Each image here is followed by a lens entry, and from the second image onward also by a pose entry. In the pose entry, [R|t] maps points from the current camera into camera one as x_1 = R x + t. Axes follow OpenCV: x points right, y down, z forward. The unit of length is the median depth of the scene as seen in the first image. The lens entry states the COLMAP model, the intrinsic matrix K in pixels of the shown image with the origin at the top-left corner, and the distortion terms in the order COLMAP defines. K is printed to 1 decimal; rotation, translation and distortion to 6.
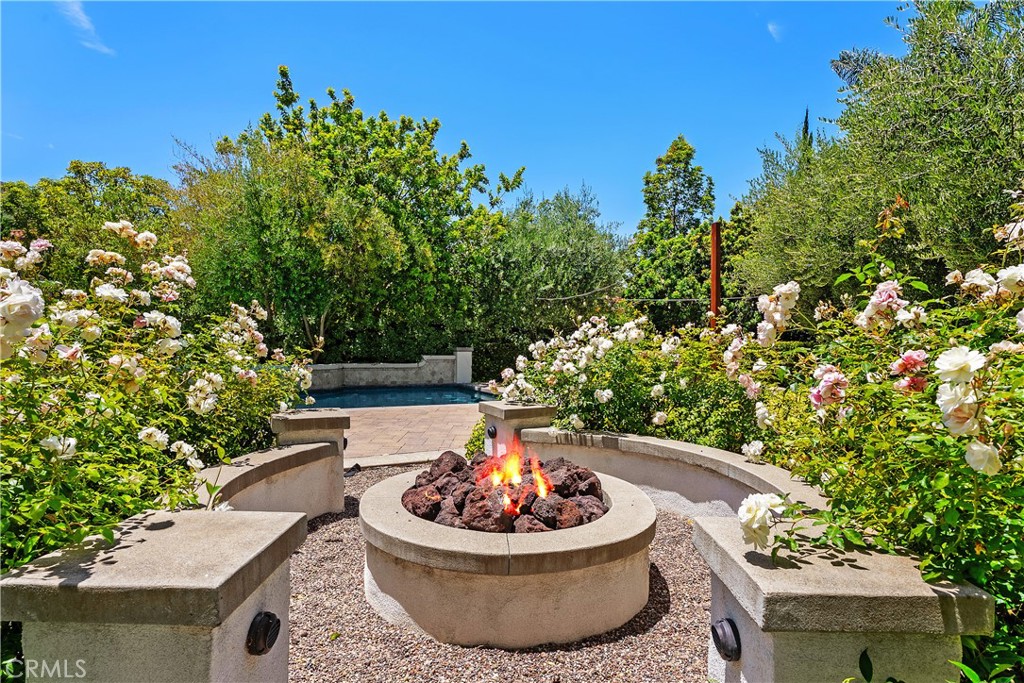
lens RADIAL K [[517.6, 0, 509.8], [0, 517.6, 340.0], [0, 0, 1]] dist [-0.002150, -0.001680]
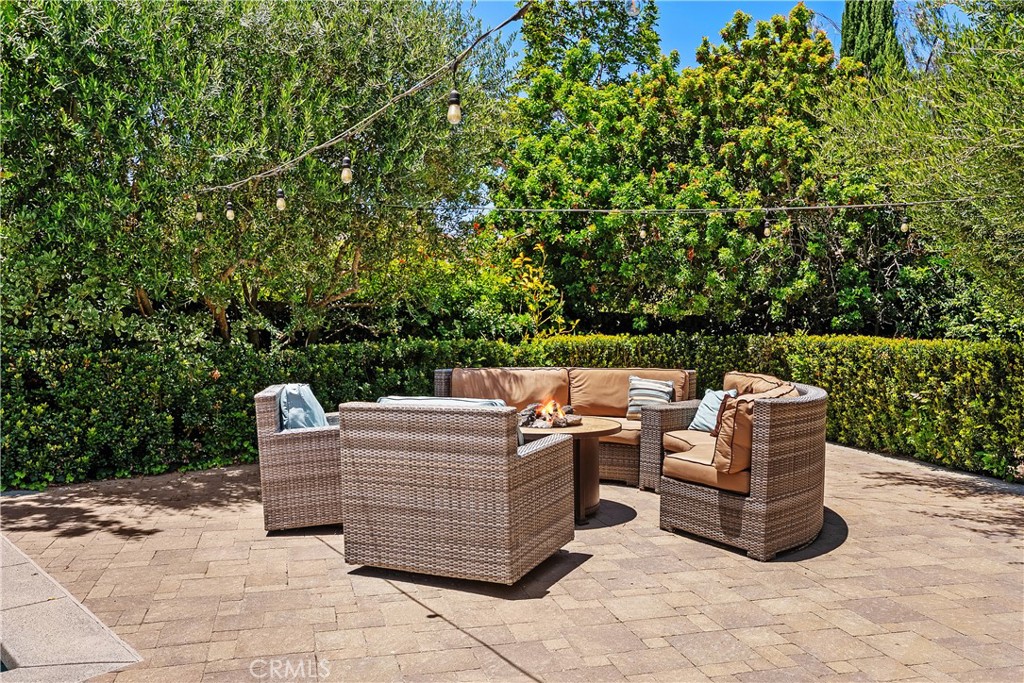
lens RADIAL K [[826.4, 0, 511.6], [0, 826.4, 340.6], [0, 0, 1]] dist [0.008016, 0.000983]
pose [[0.964634, -0.011237, 0.263354, 0.069546], [0.005087, 0.999698, 0.024025, -0.007430], [-0.263544, -0.021836, 0.964400, 0.382929]]
